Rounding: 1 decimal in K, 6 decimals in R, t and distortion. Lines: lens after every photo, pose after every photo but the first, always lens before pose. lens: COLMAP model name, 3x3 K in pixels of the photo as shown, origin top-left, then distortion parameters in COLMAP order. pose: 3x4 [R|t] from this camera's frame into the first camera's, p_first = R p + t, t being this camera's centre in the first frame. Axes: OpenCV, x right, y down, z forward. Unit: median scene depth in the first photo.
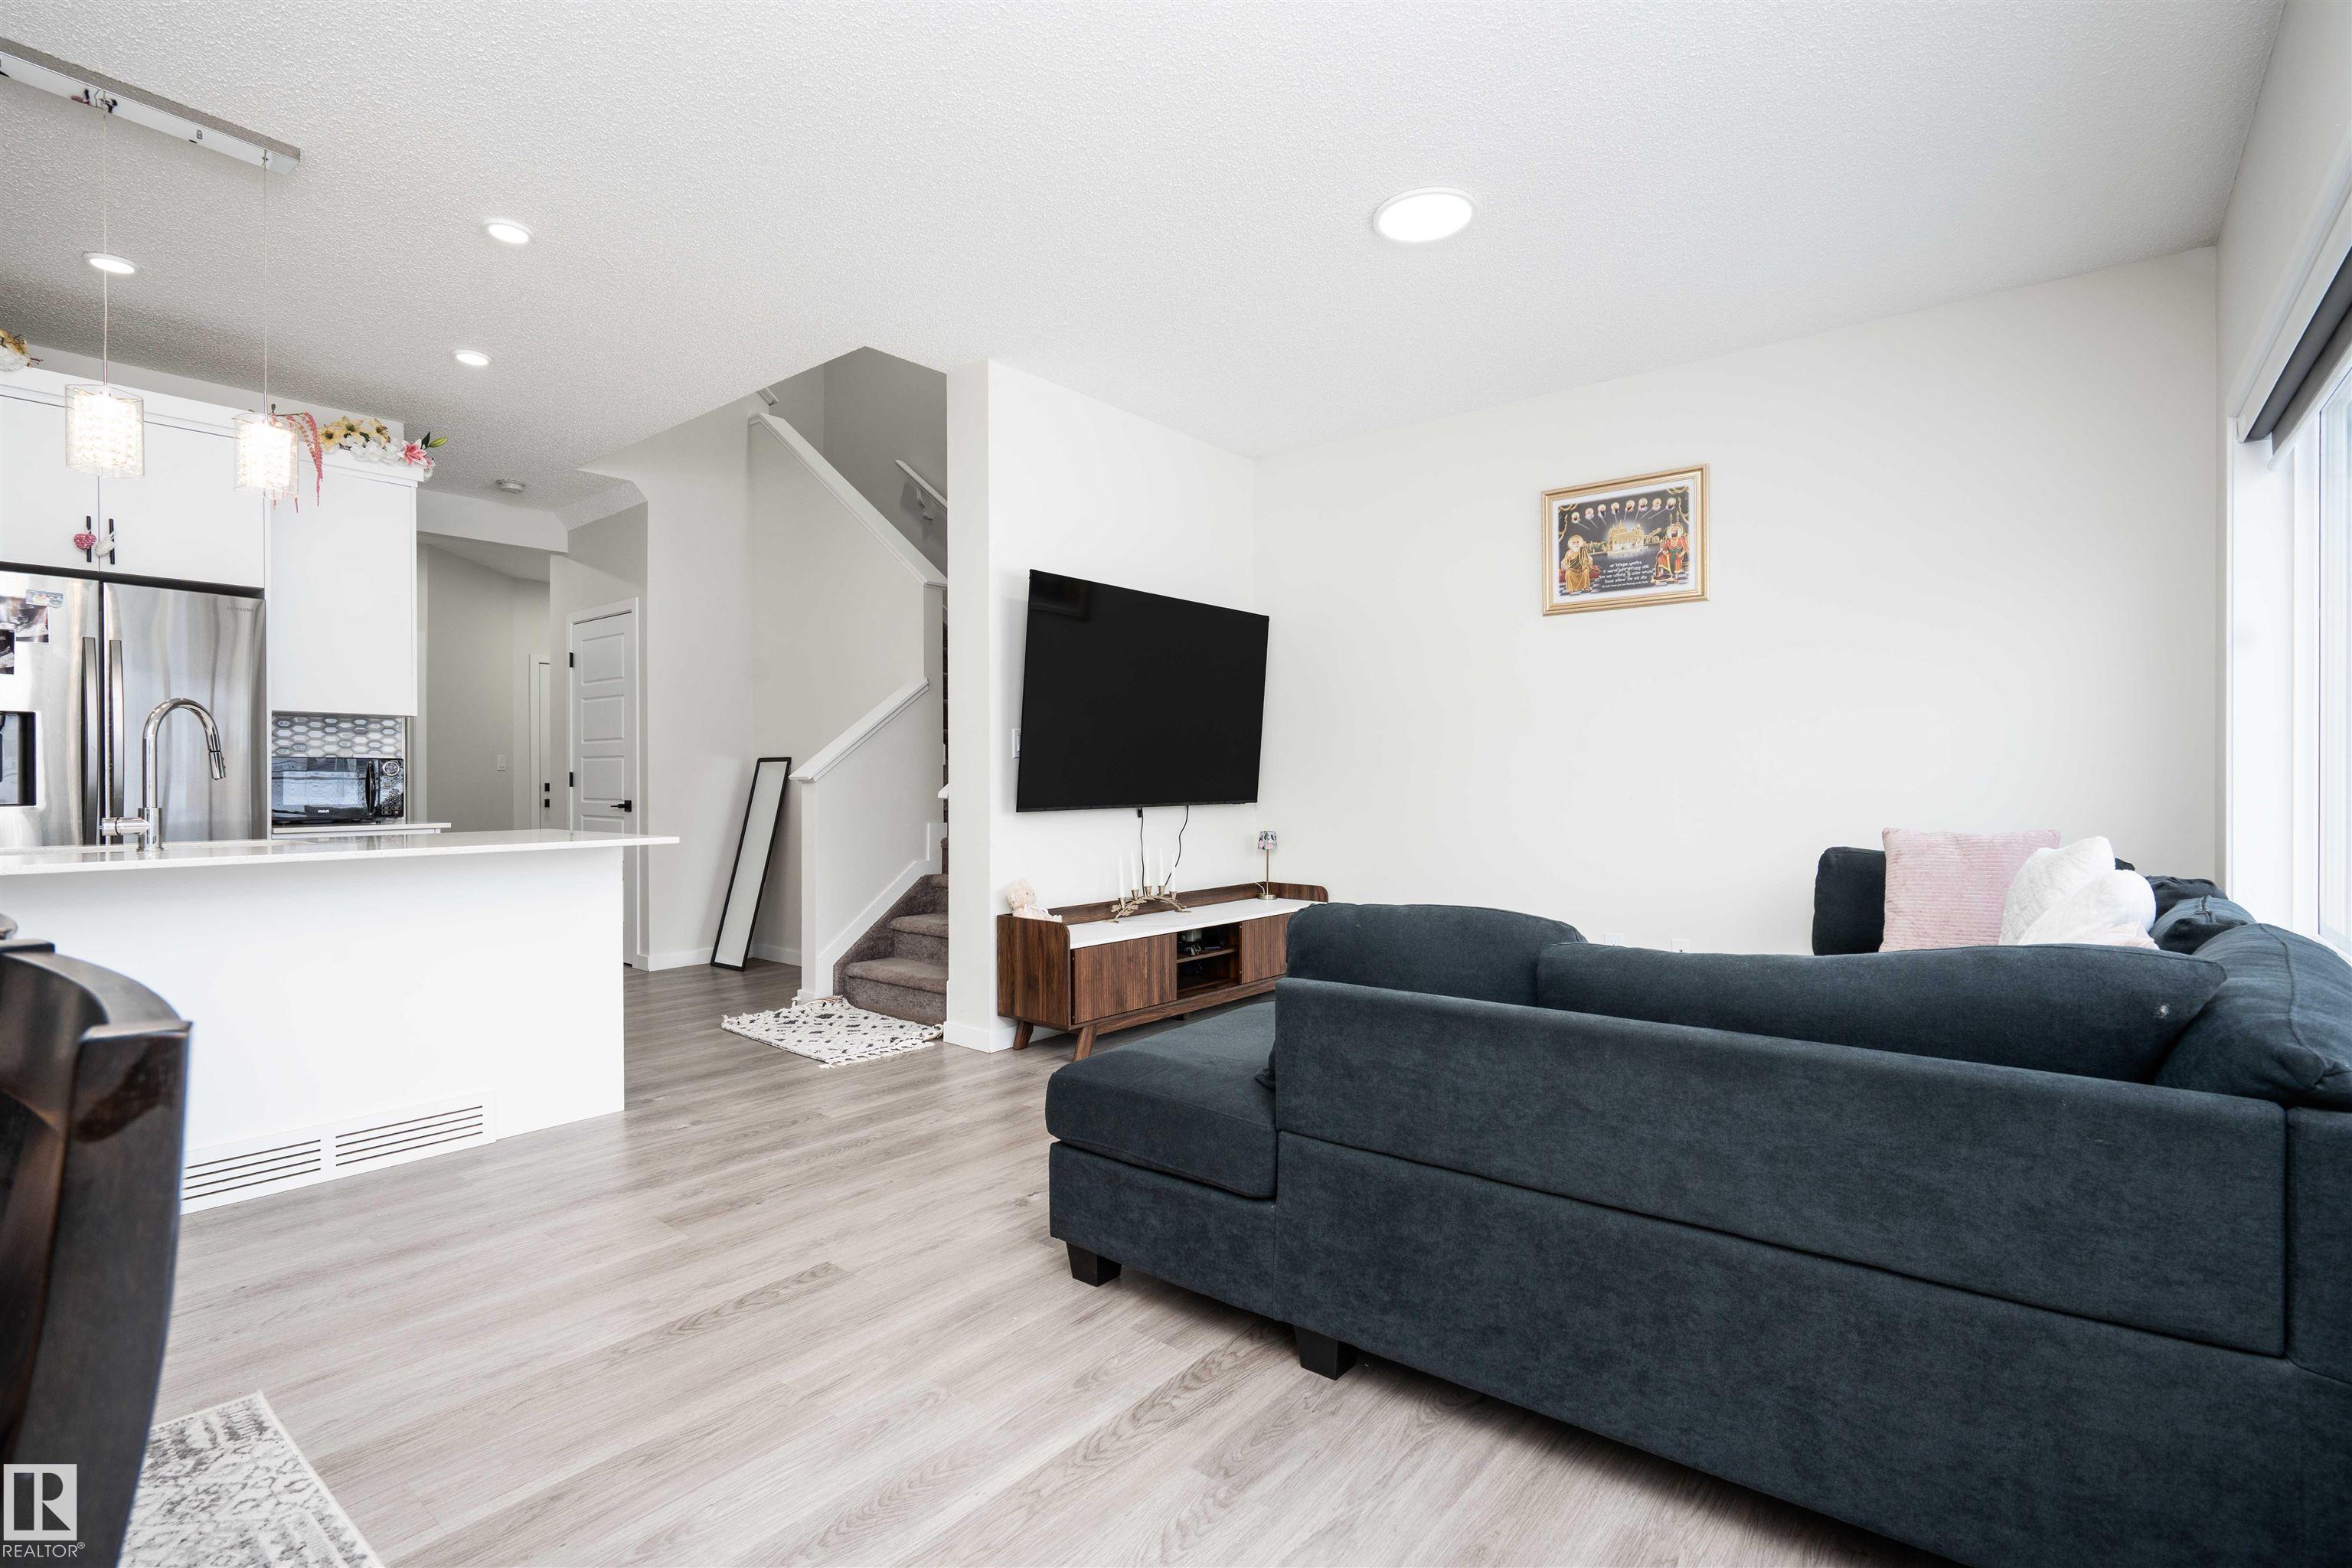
lens RADIAL K [[1075.0, 0, 1165.3], [0, 1075.0, 786.5], [0, 0, 1]] dist [-0.008894, 0.003420]
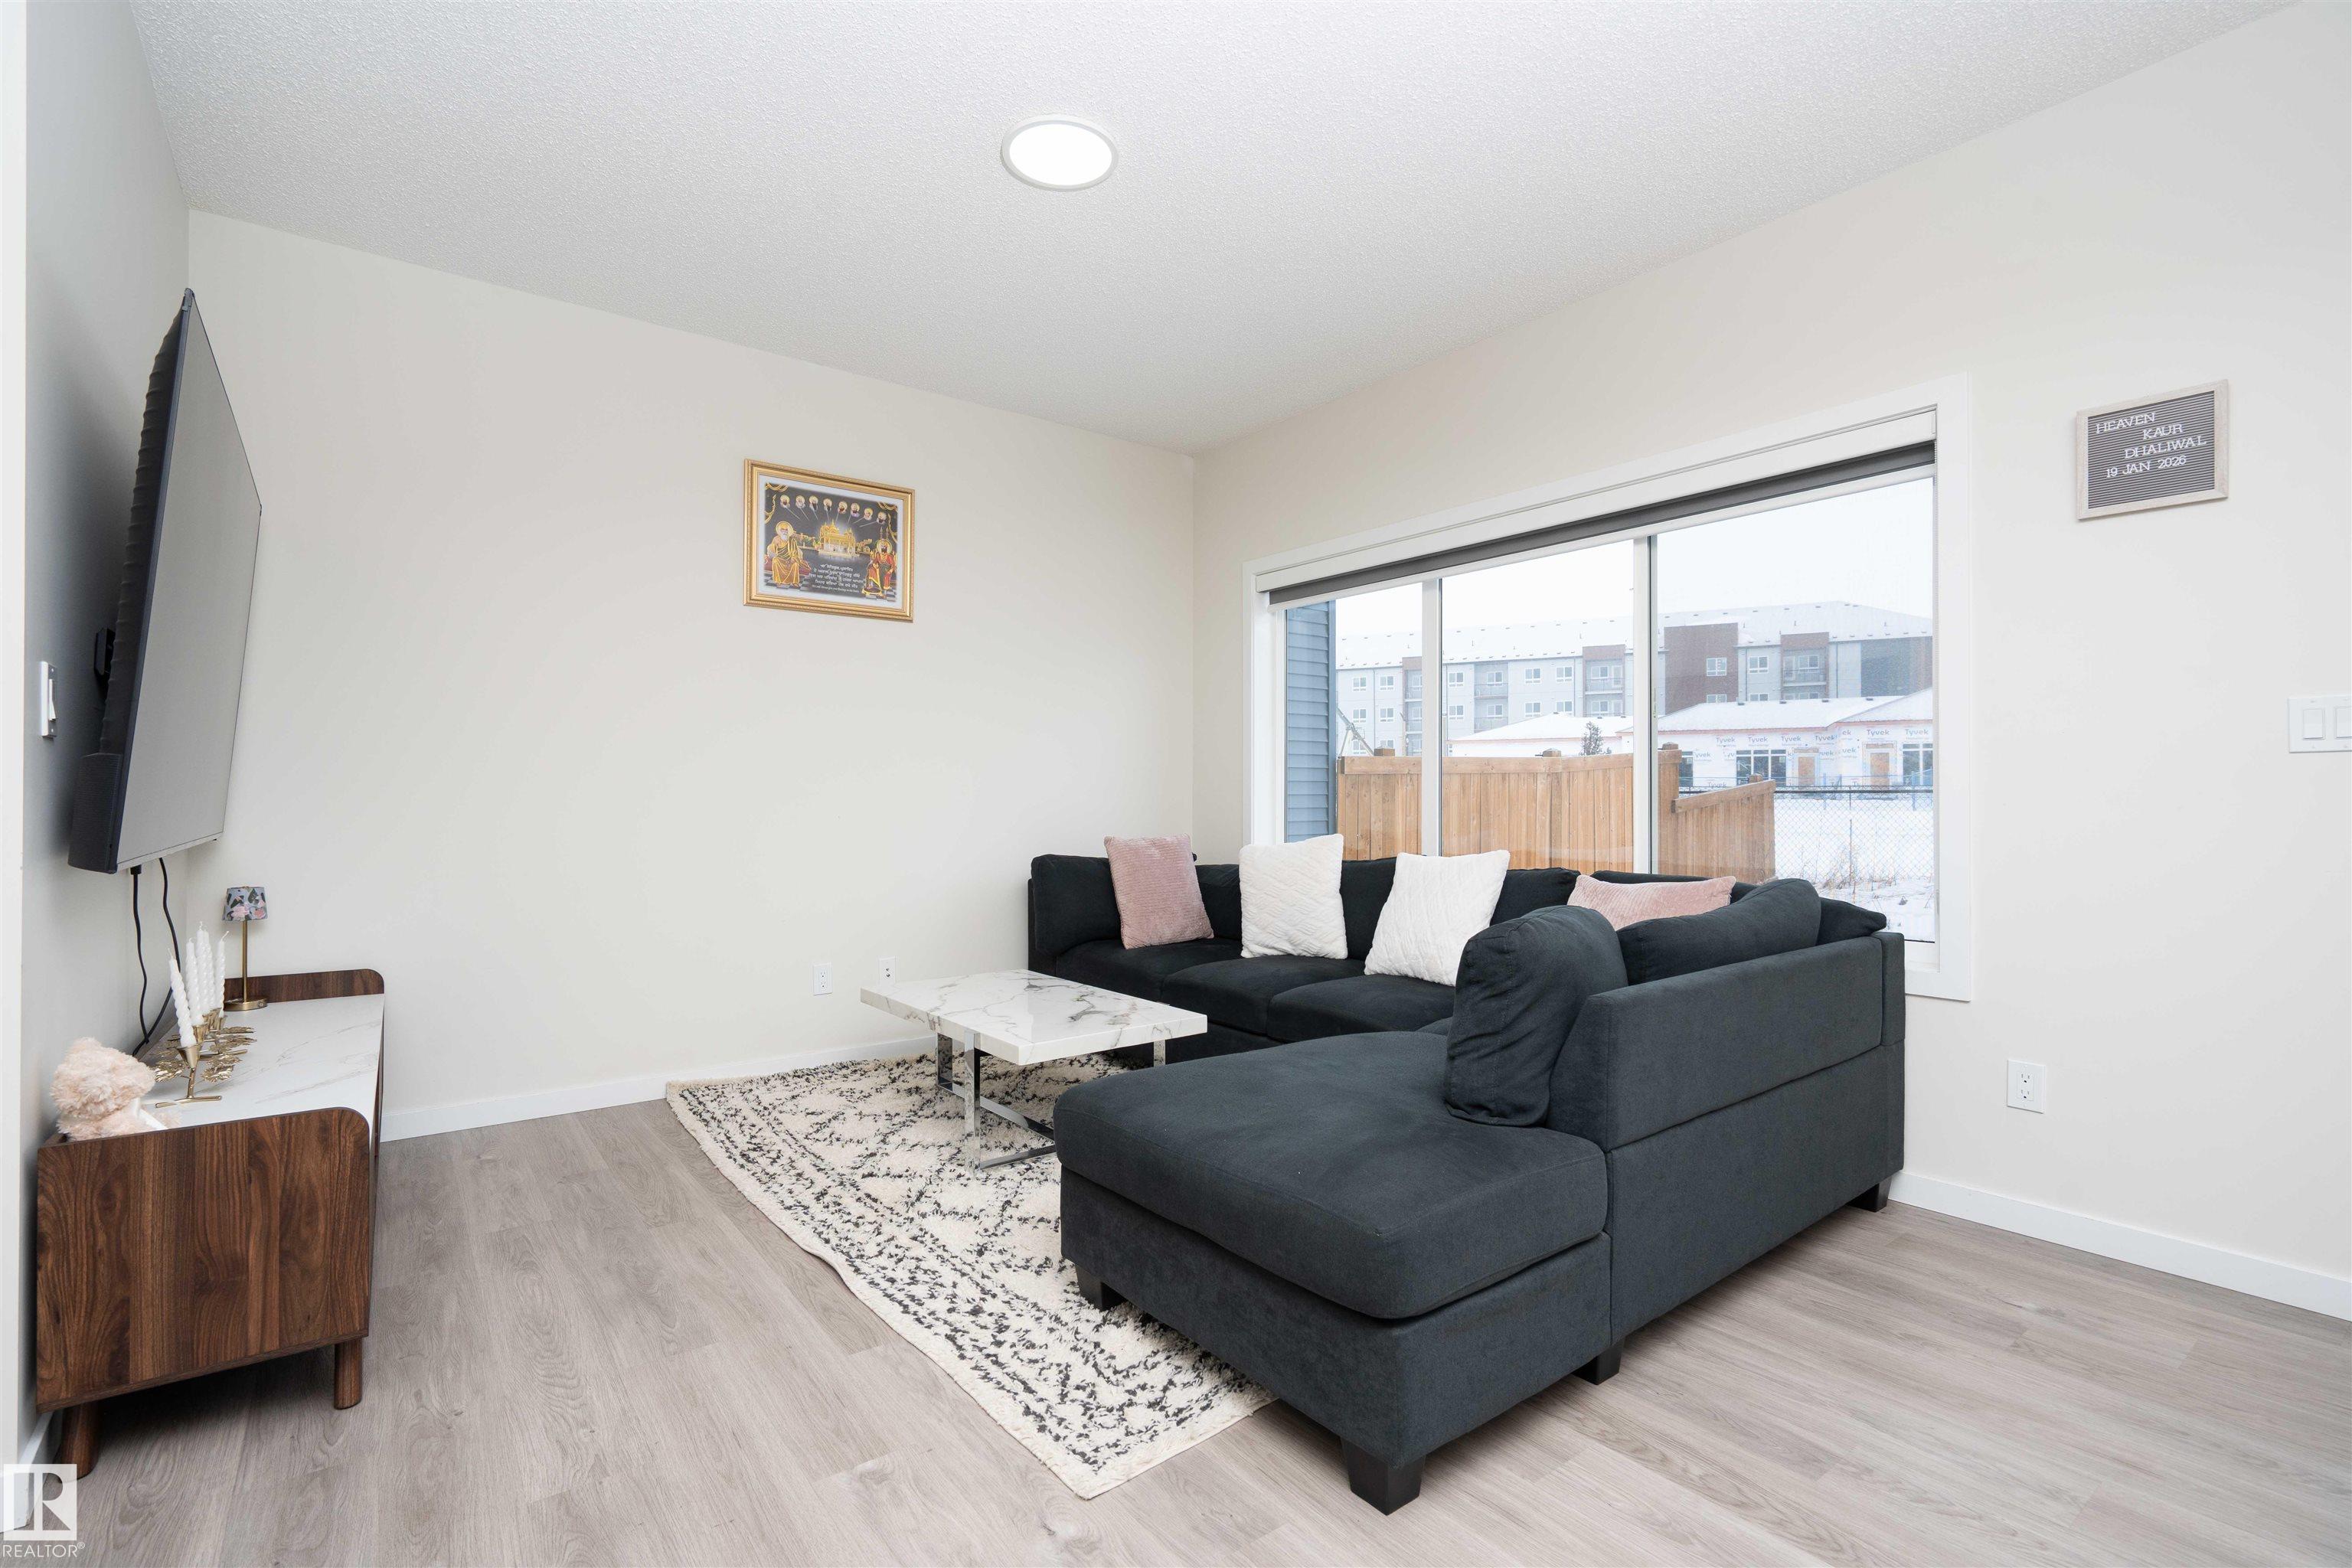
lens RADIAL K [[1075.0, 0, 1174.4], [0, 1075.0, 785.5], [0, 0, 1]] dist [-0.008894, 0.003420]
pose [[0.237622, 0.013191, 0.971268, -0.407600], [0.006357, 0.999865, -0.015135, -0.001464], [-0.971337, 0.009771, 0.237506, 0.495253]]
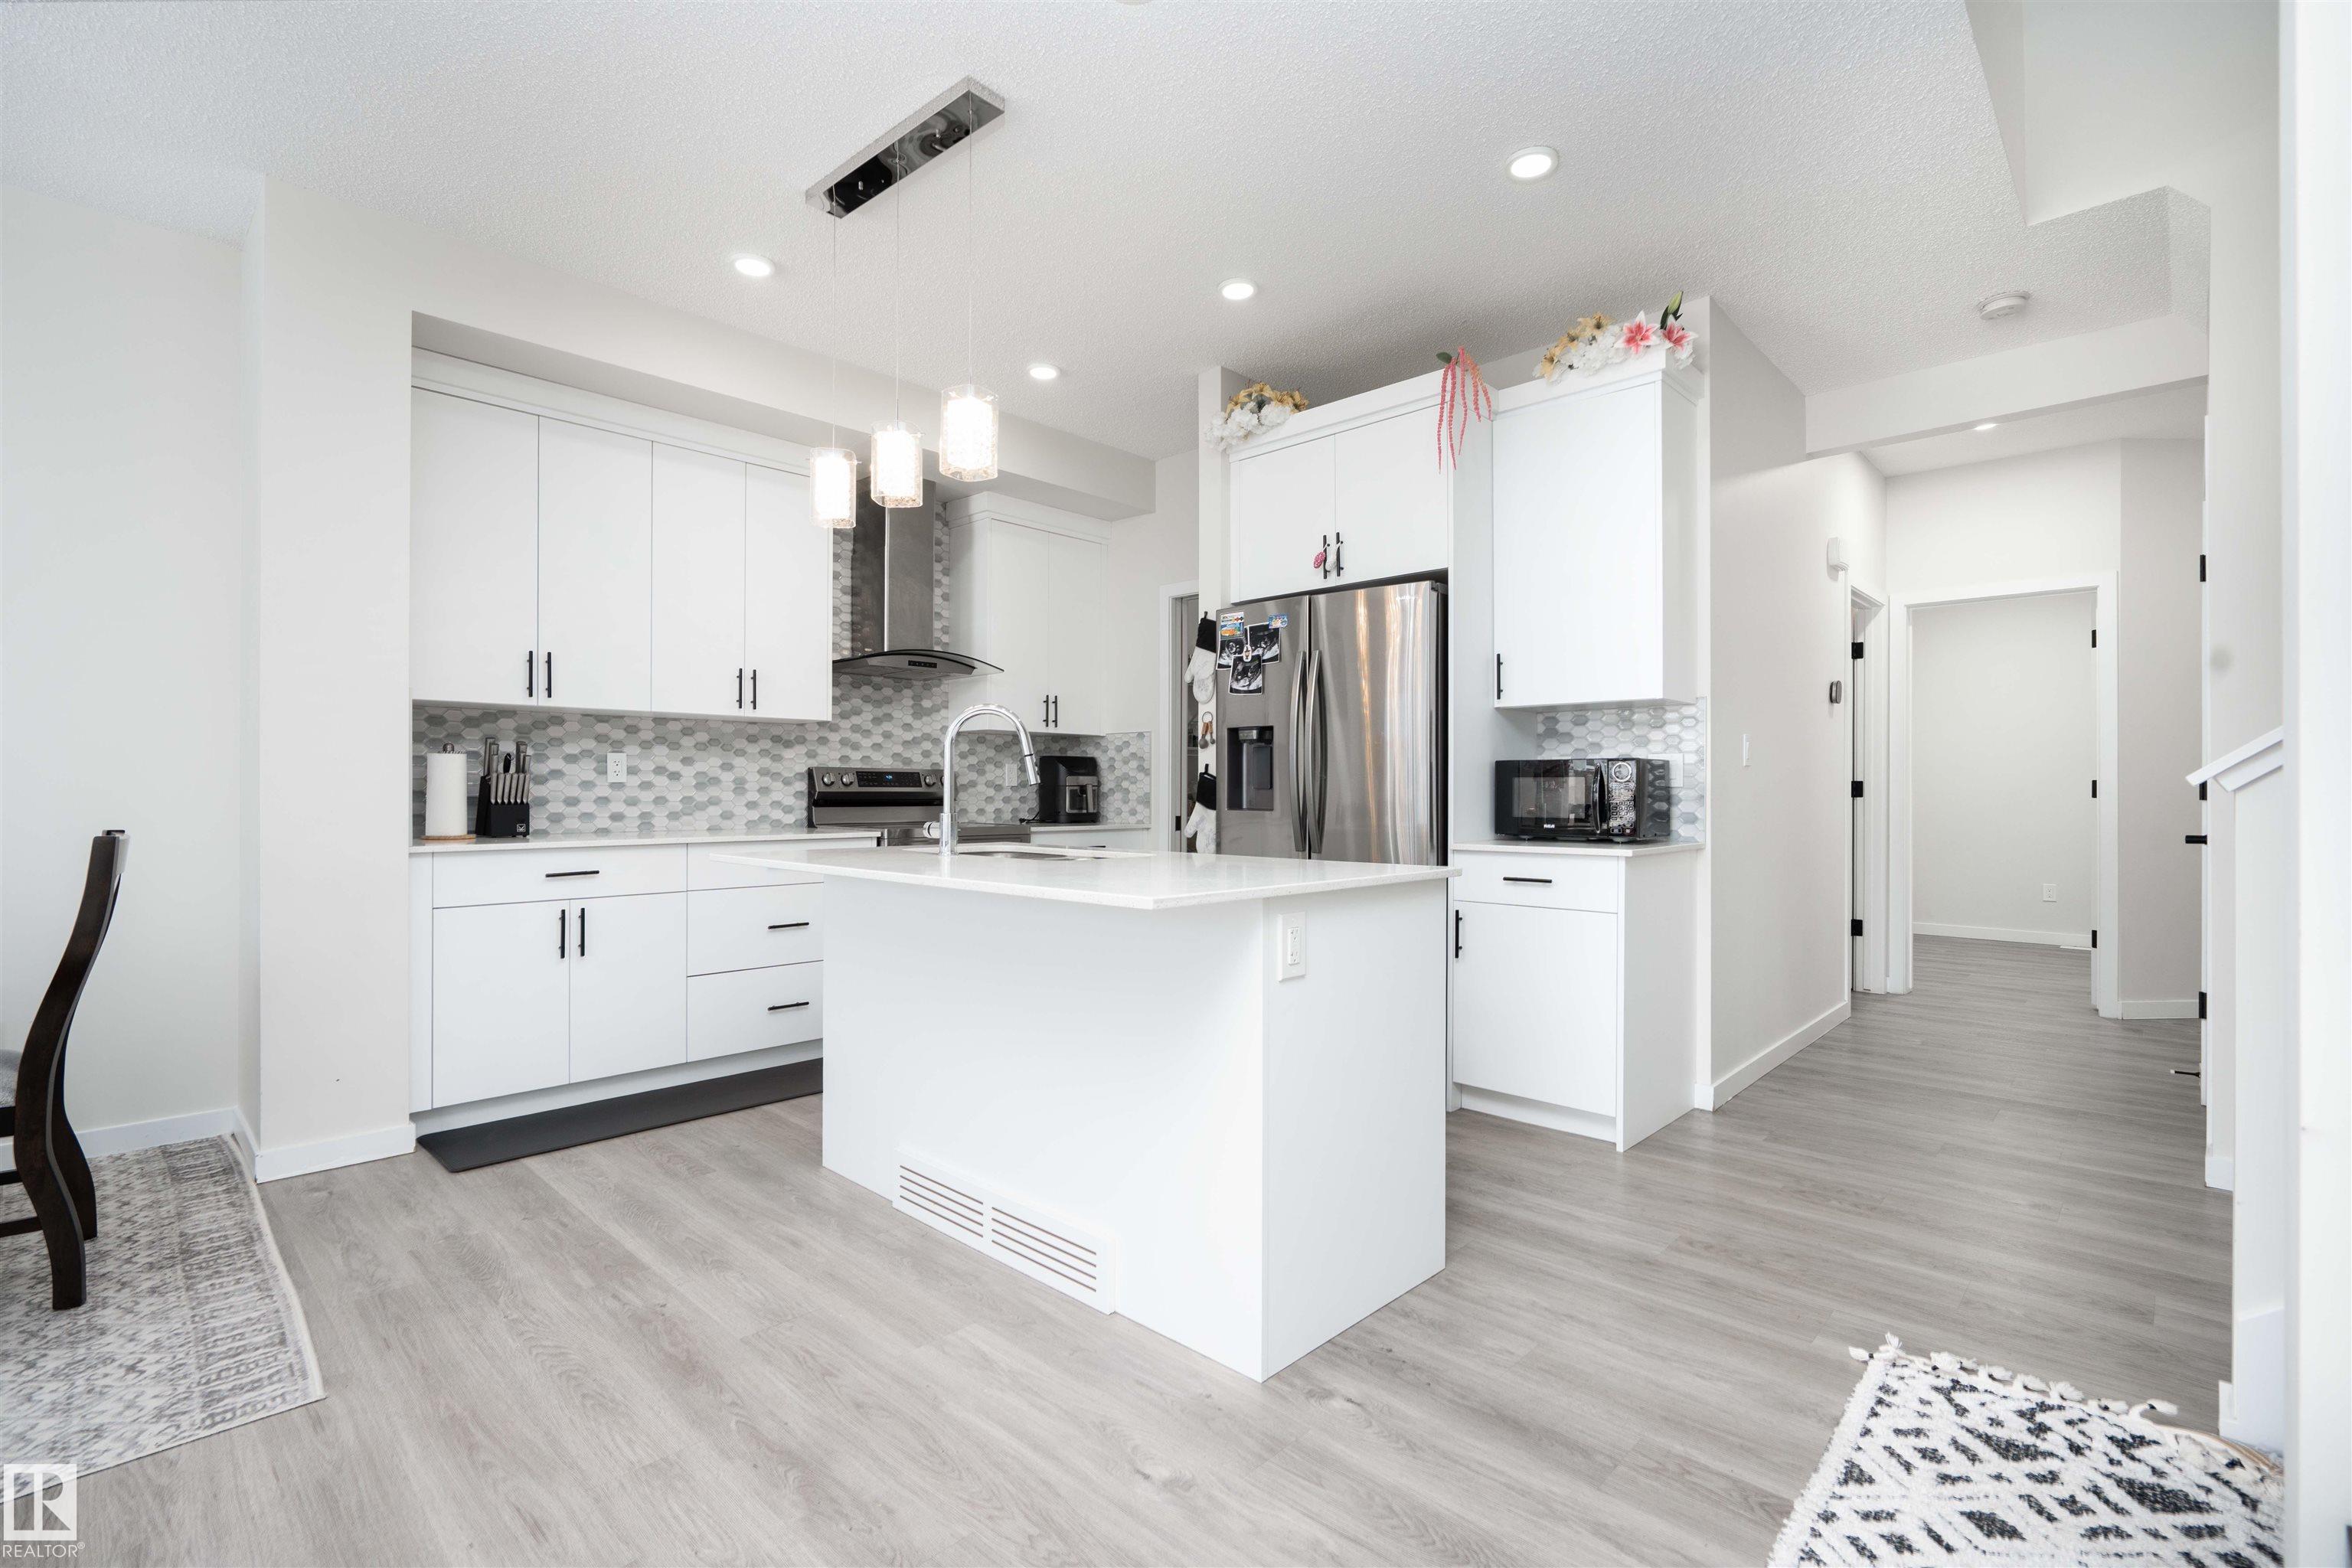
lens RADIAL K [[1075.0, 0, 1154.7], [0, 1075.0, 780.3], [0, 0, 1]] dist [-0.008894, 0.003420]
pose [[-0.076536, -0.004698, -0.997056, 0.042091], [-0.007696, 0.999962, -0.004120, -0.005868], [0.997037, 0.007358, -0.076569, 0.769810]]
